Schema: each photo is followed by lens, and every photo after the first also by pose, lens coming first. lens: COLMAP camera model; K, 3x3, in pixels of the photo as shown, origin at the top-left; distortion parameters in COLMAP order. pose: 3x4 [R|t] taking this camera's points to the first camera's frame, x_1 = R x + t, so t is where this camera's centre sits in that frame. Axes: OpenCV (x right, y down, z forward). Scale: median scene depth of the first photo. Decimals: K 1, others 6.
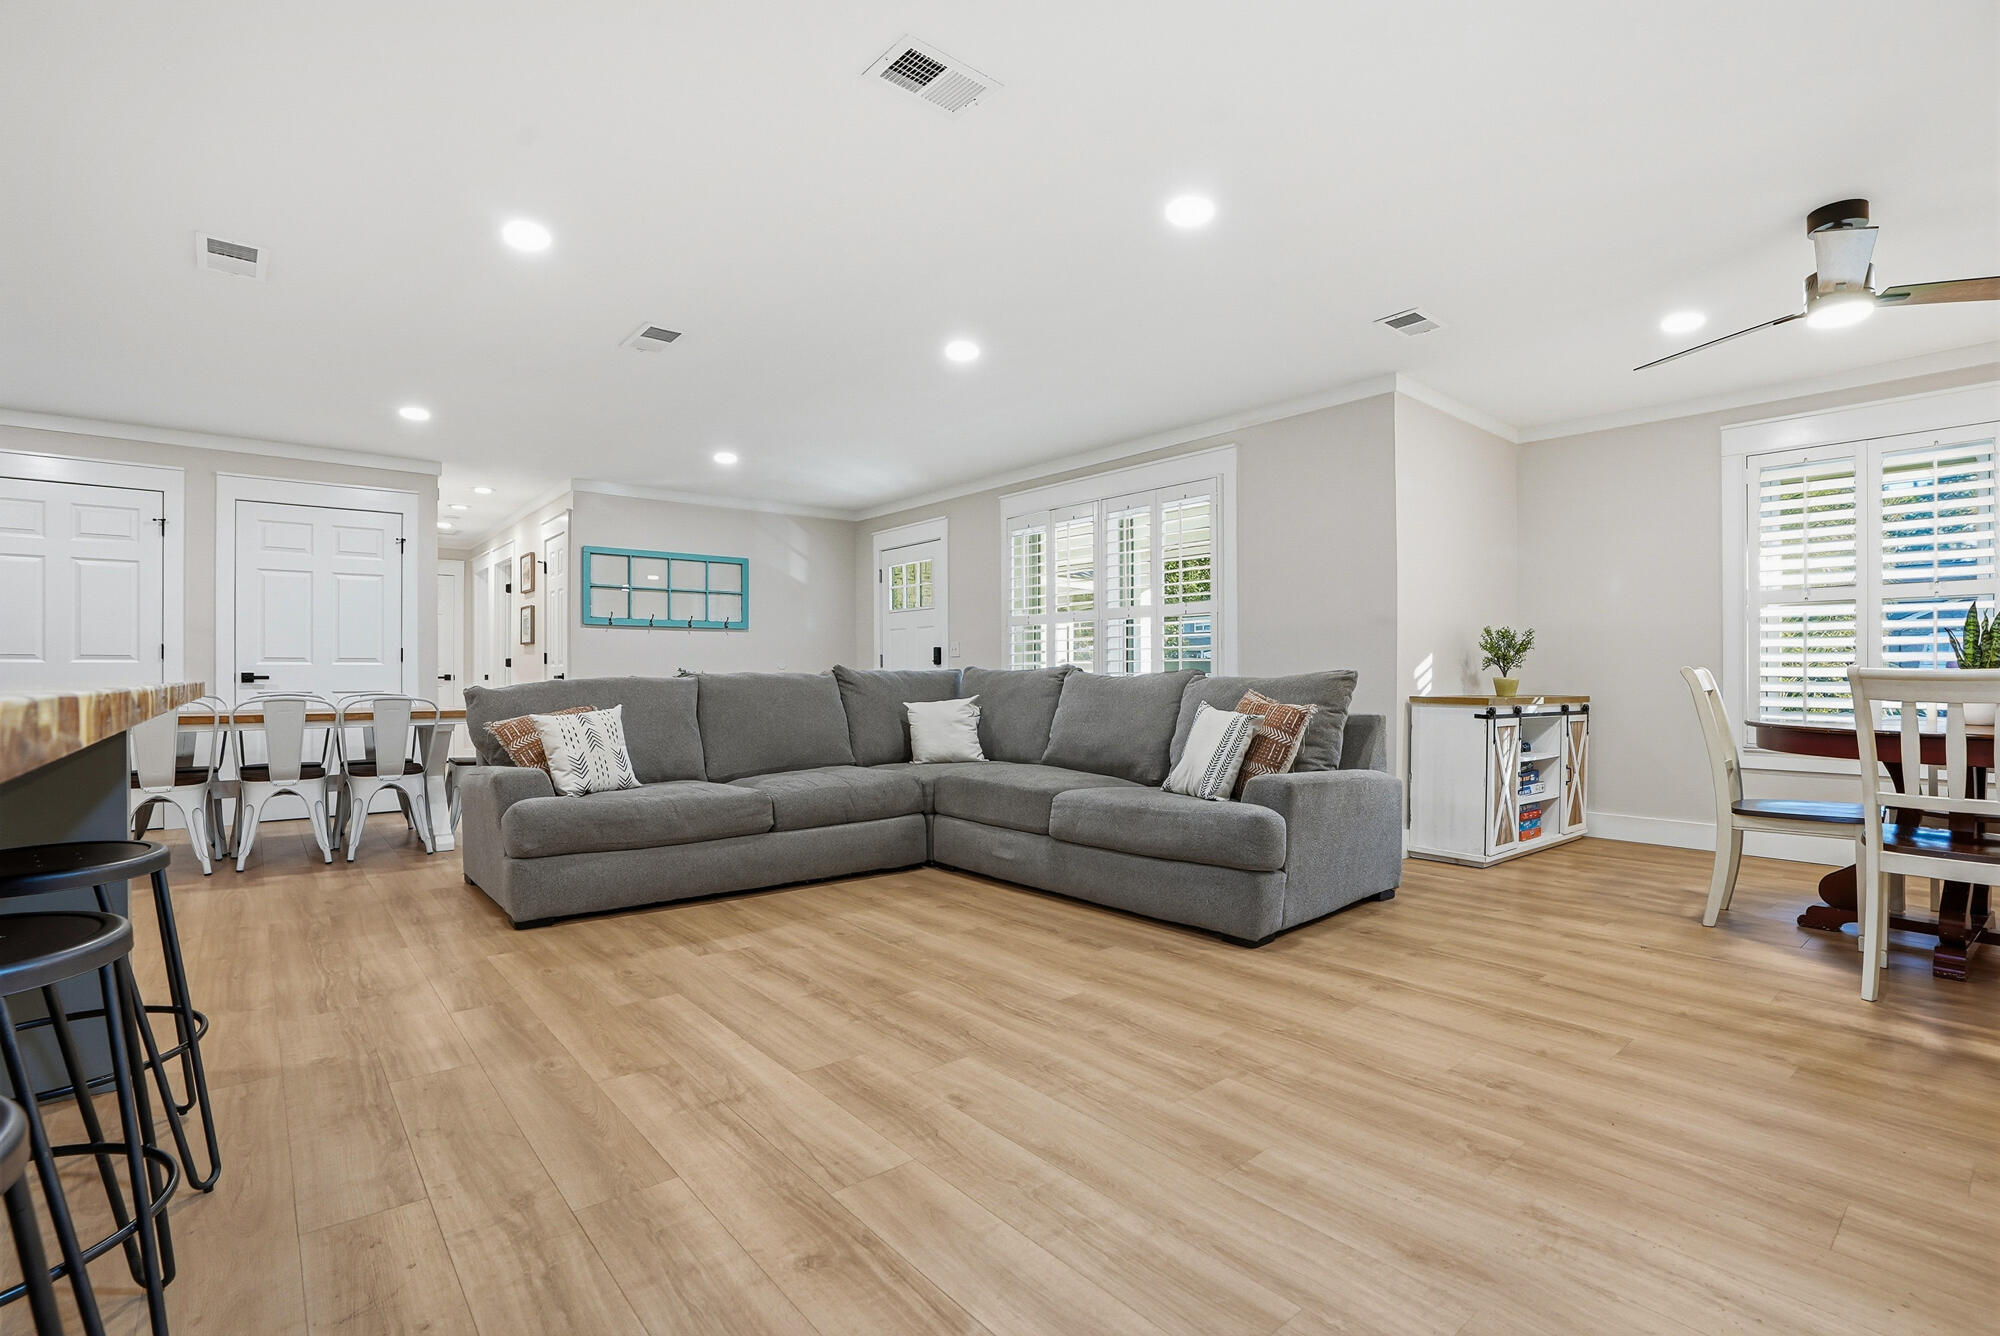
lens RADIAL K [[939.2, 0, 979.1], [0, 939.2, 673.0], [0, 0, 1]] dist [-0.046279, 0.011702]
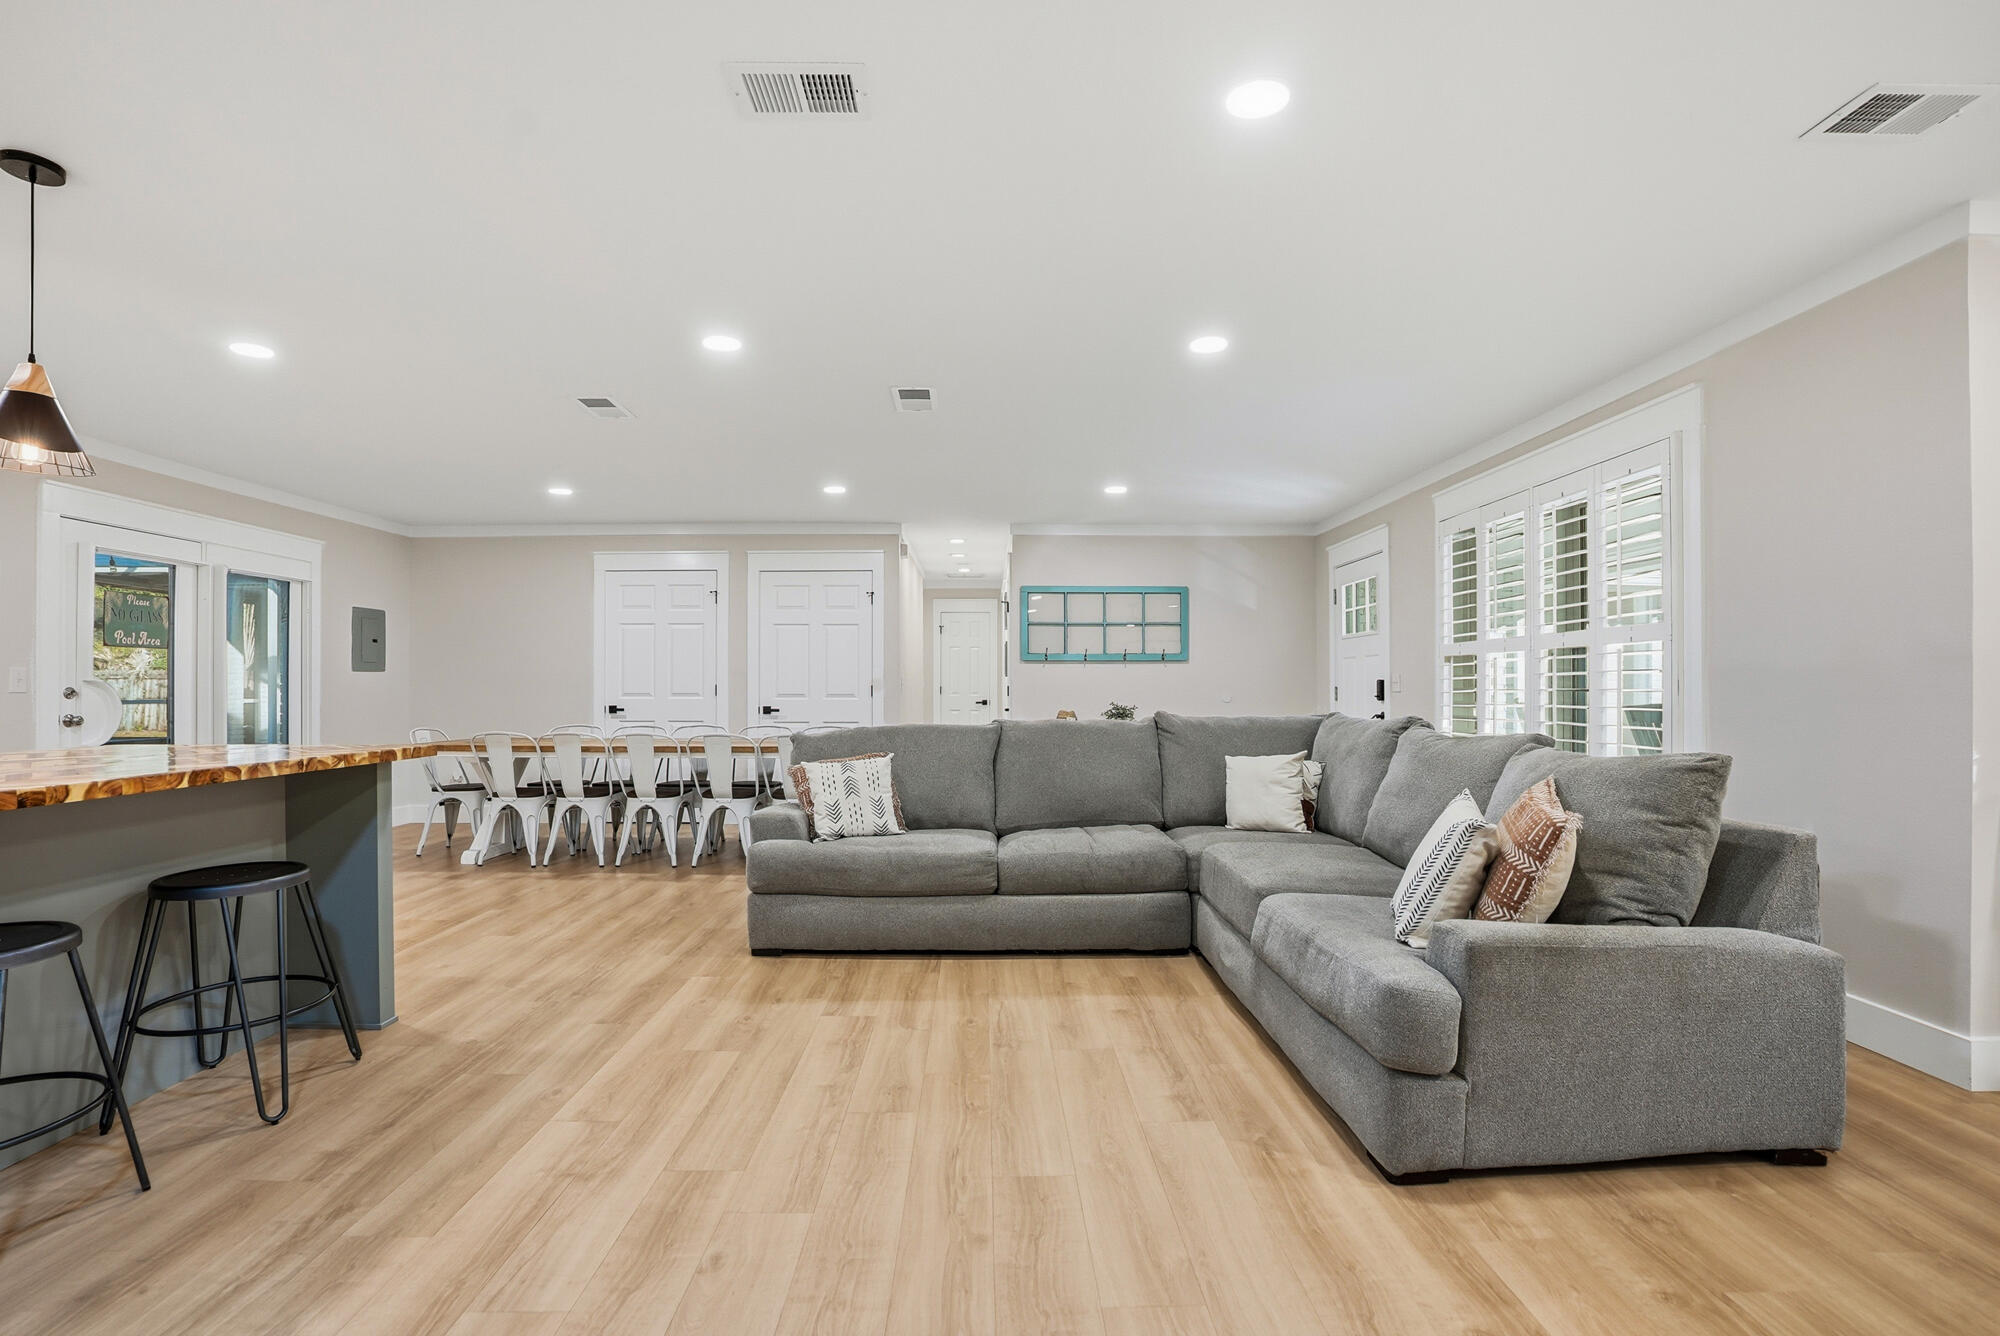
lens RADIAL K [[939.2, 0, 981.5], [0, 939.2, 683.4], [0, 0, 1]] dist [-0.046279, 0.011702]
pose [[0.781771, -0.001676, -0.623563, 0.405359], [0.000967, 0.999998, -0.001475, -0.049012], [0.623565, 0.000550, 0.781771, 0.268732]]
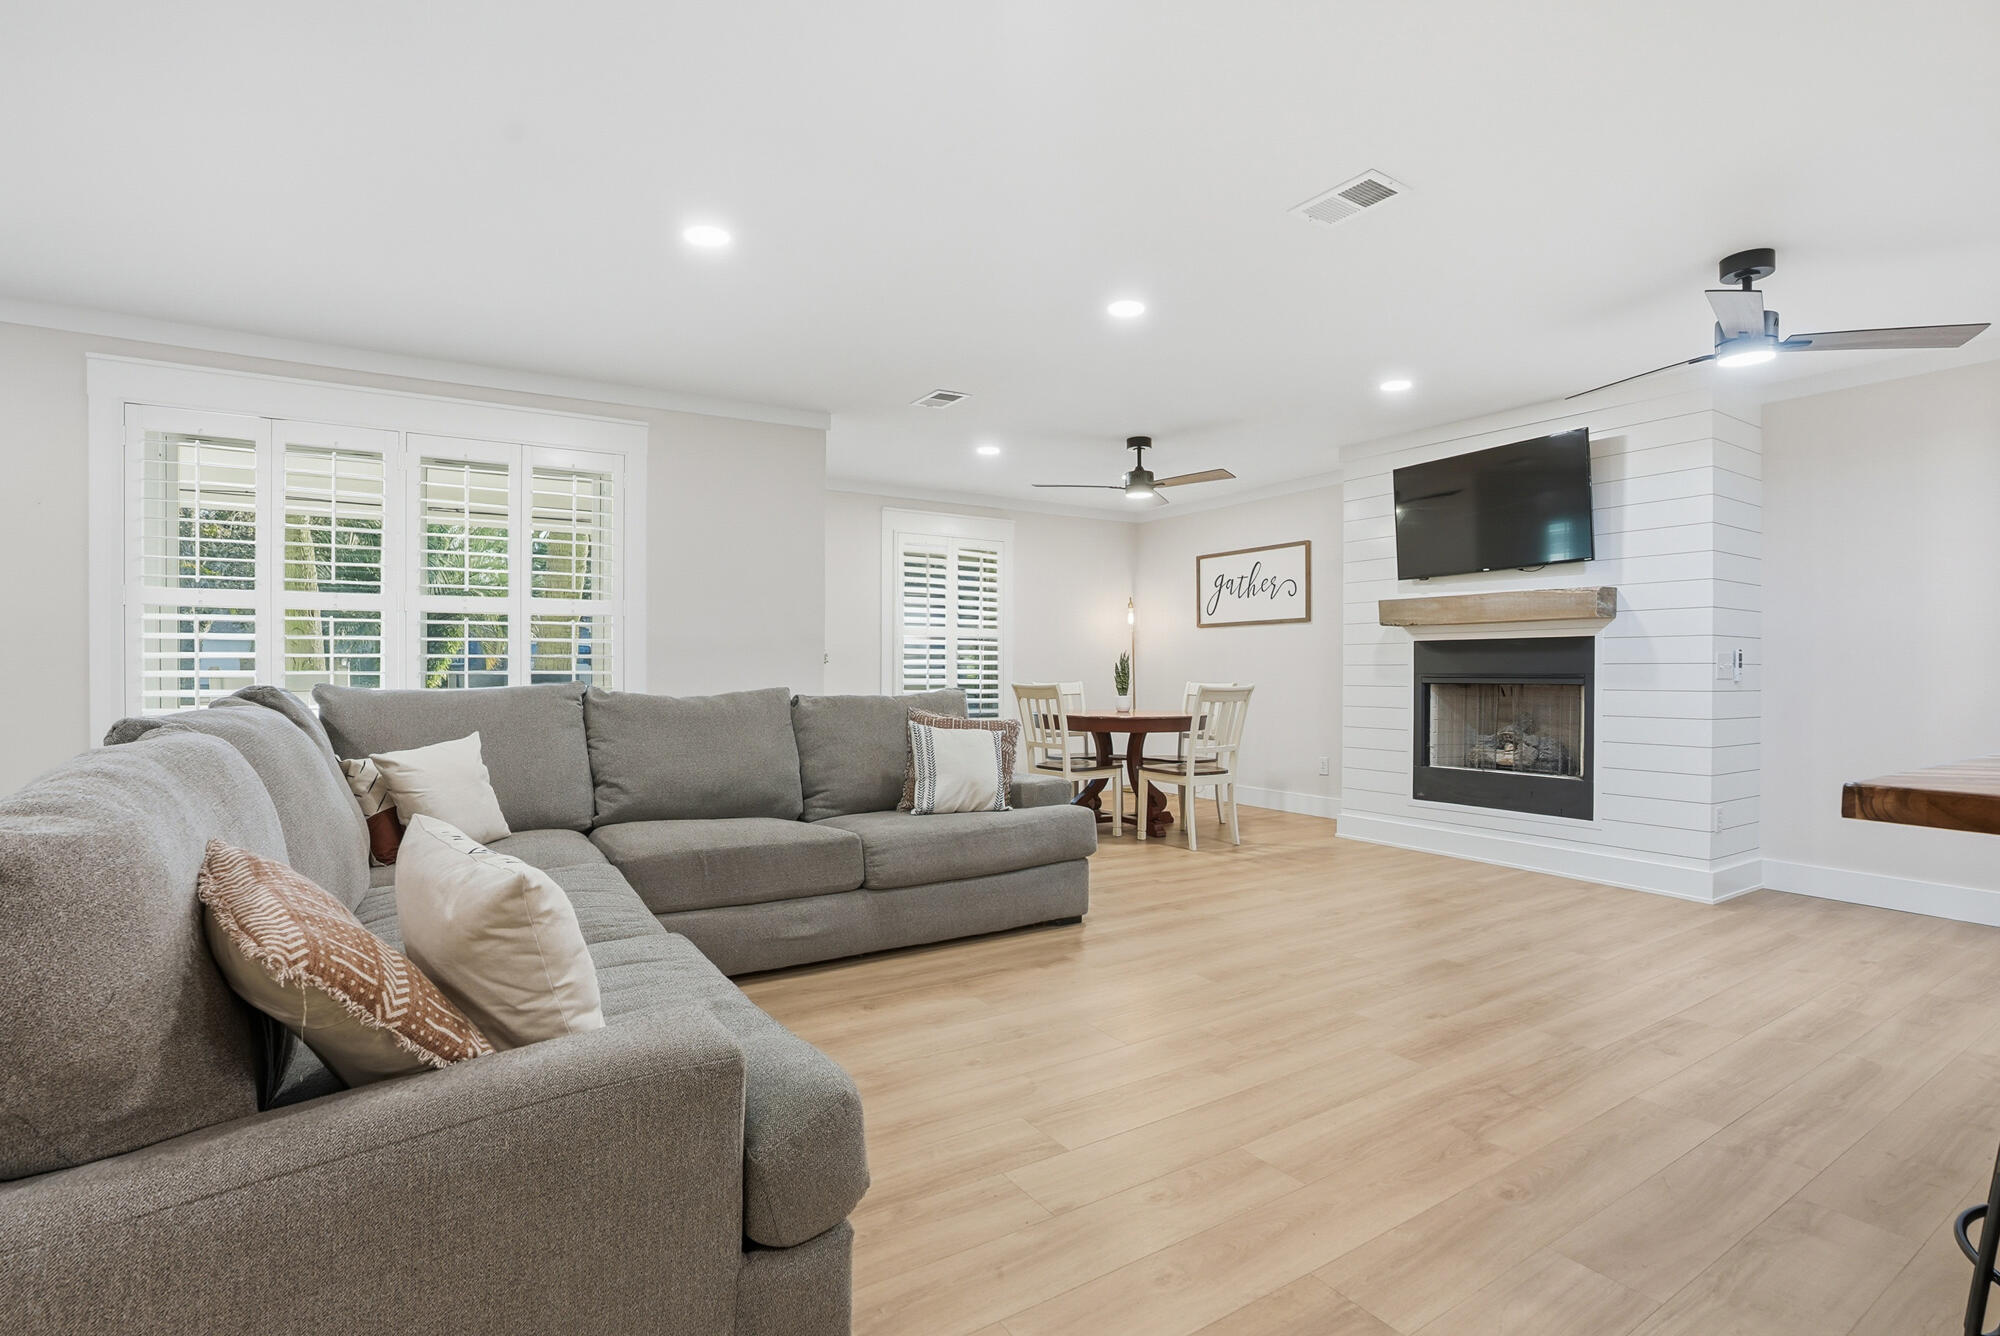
lens RADIAL K [[939.2, 0, 1012.6], [0, 939.2, 665.1], [0, 0, 1]] dist [-0.046279, 0.011702]
pose [[0.094792, 0.014078, 0.995398, -0.820143], [-0.008376, 0.999876, -0.013344, -0.022004], [-0.995462, -0.007072, 0.094898, 0.842676]]
